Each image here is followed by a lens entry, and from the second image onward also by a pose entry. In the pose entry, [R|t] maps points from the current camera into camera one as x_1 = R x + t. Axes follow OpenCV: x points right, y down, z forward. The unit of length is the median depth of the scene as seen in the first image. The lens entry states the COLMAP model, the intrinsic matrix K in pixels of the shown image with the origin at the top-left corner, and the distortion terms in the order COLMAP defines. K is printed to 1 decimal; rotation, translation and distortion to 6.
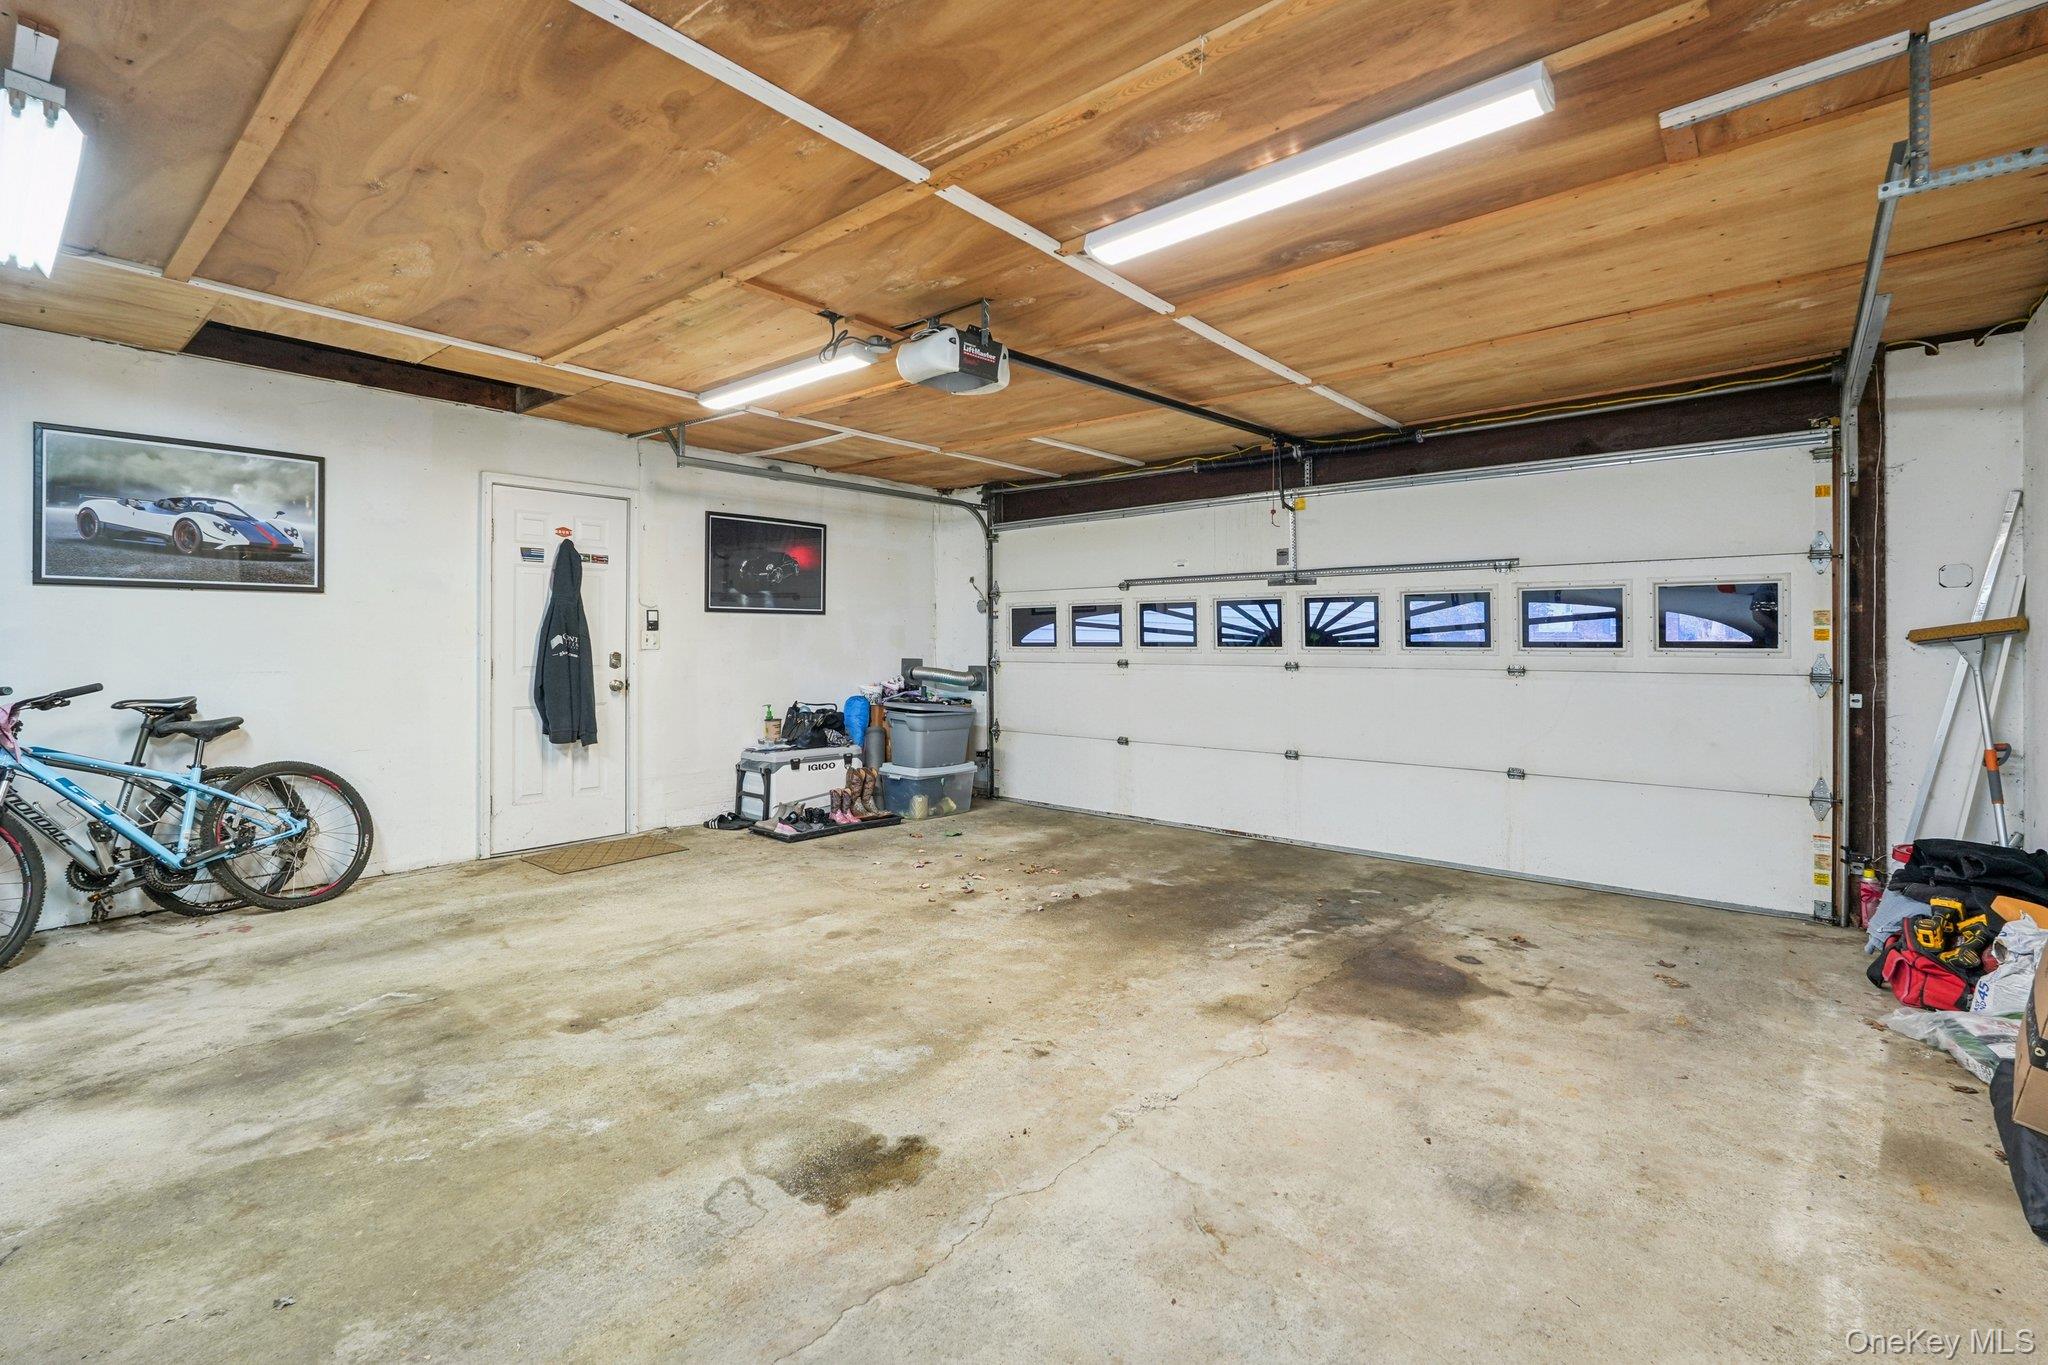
lens RADIAL K [[909.5, 0, 1027.1], [0, 909.5, 646.3], [0, 0, 1]] dist [-0.012352, 0.005838]
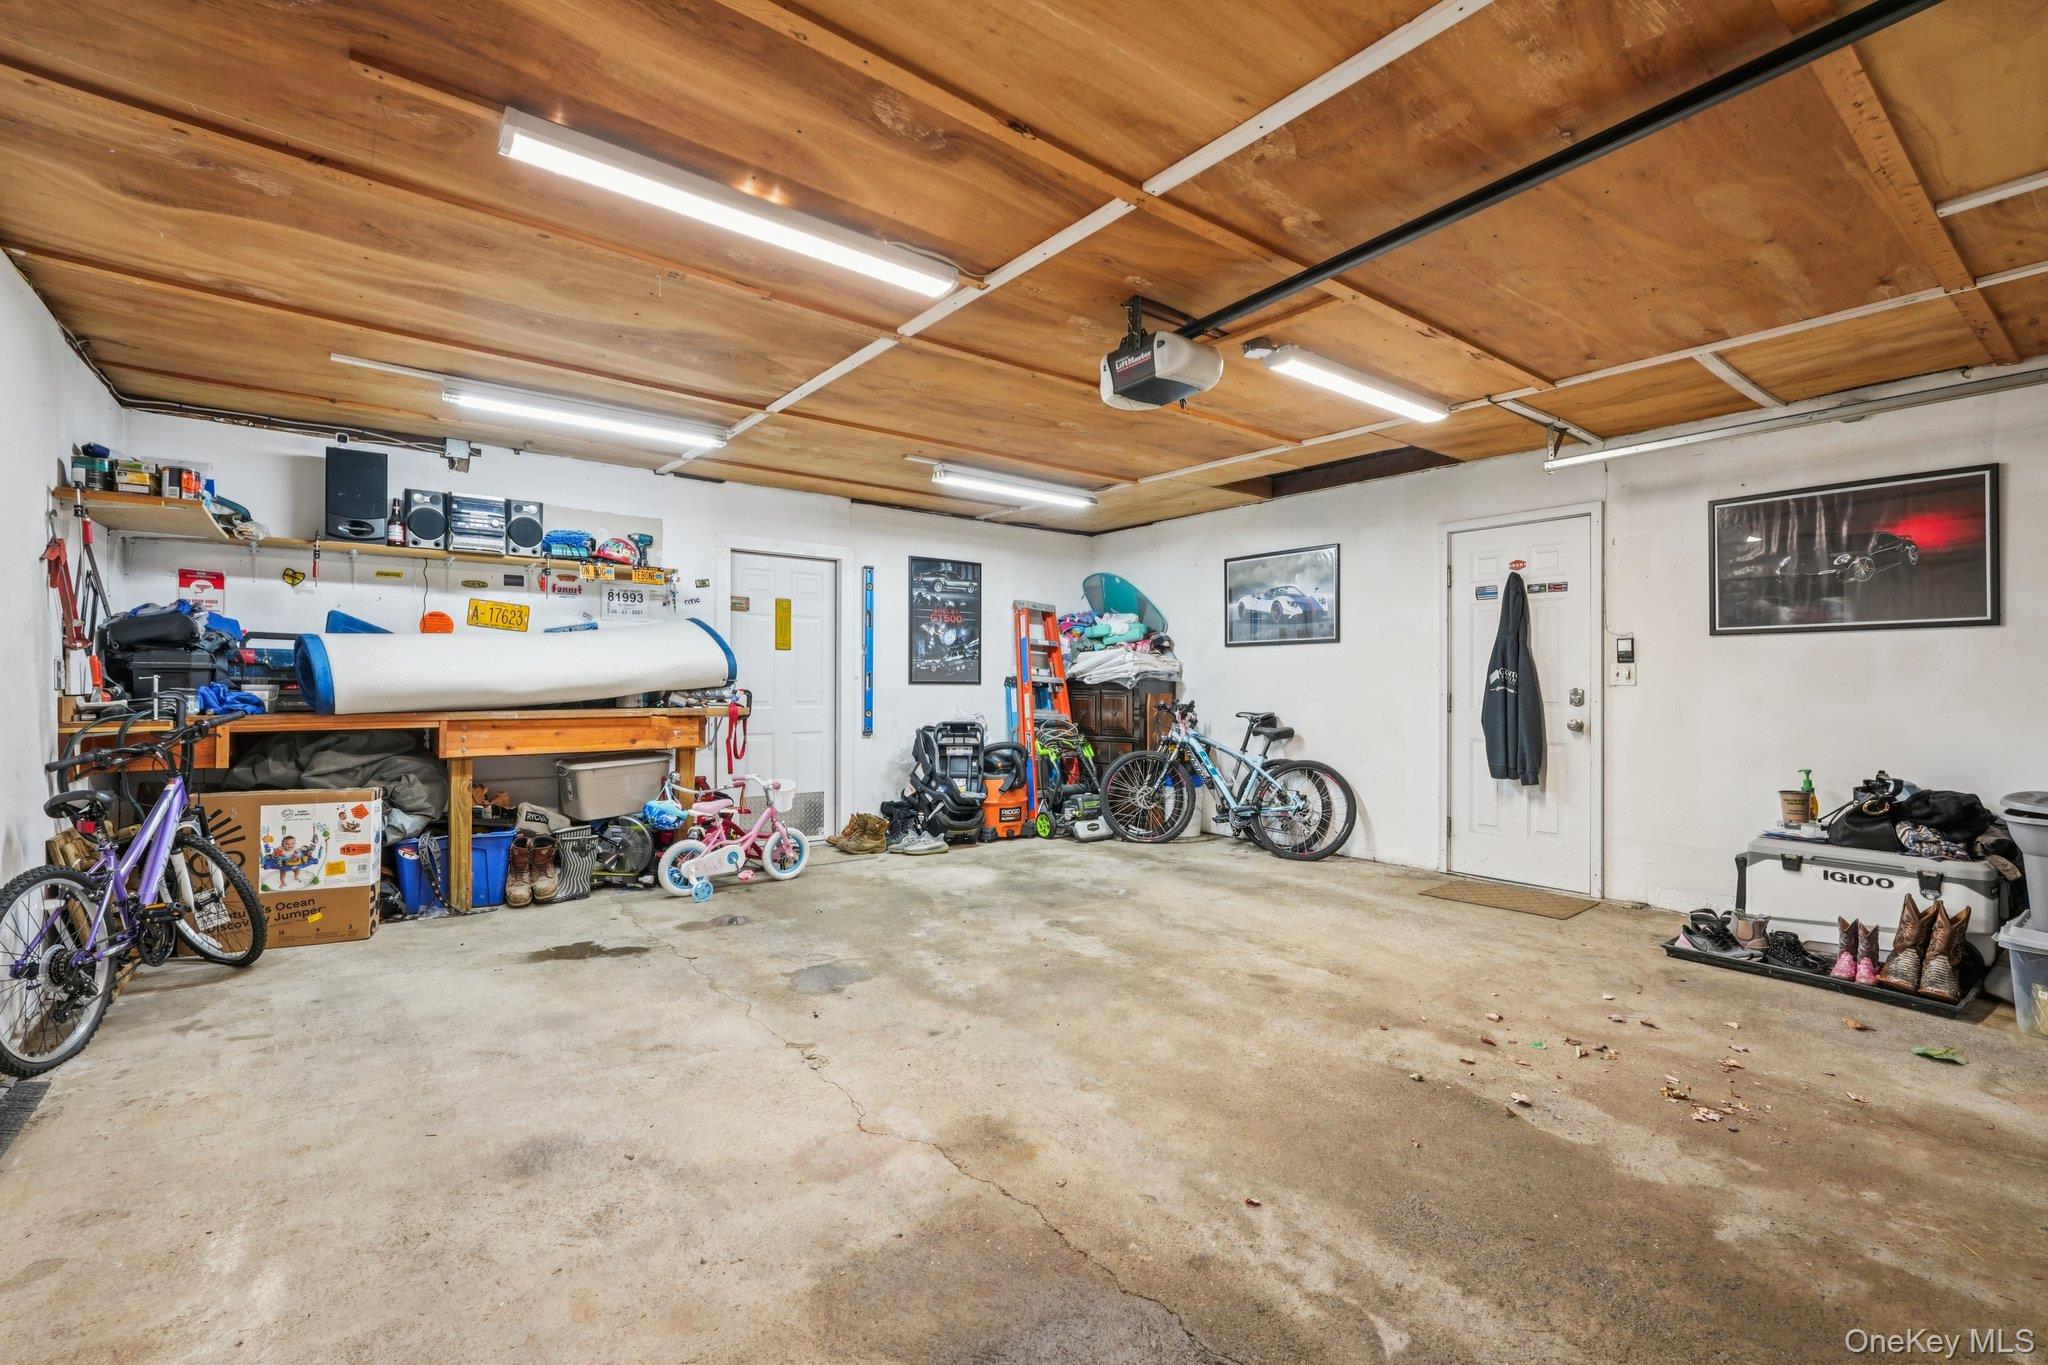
lens RADIAL K [[909.5, 0, 1024.4], [0, 909.5, 682.9], [0, 0, 1]] dist [-0.012352, 0.005838]
pose [[-0.195201, -0.005233, -0.980749, 0.852118], [-0.007852, 0.999962, -0.003773, 0.014440], [0.980732, 0.006964, -0.195235, 1.028288]]
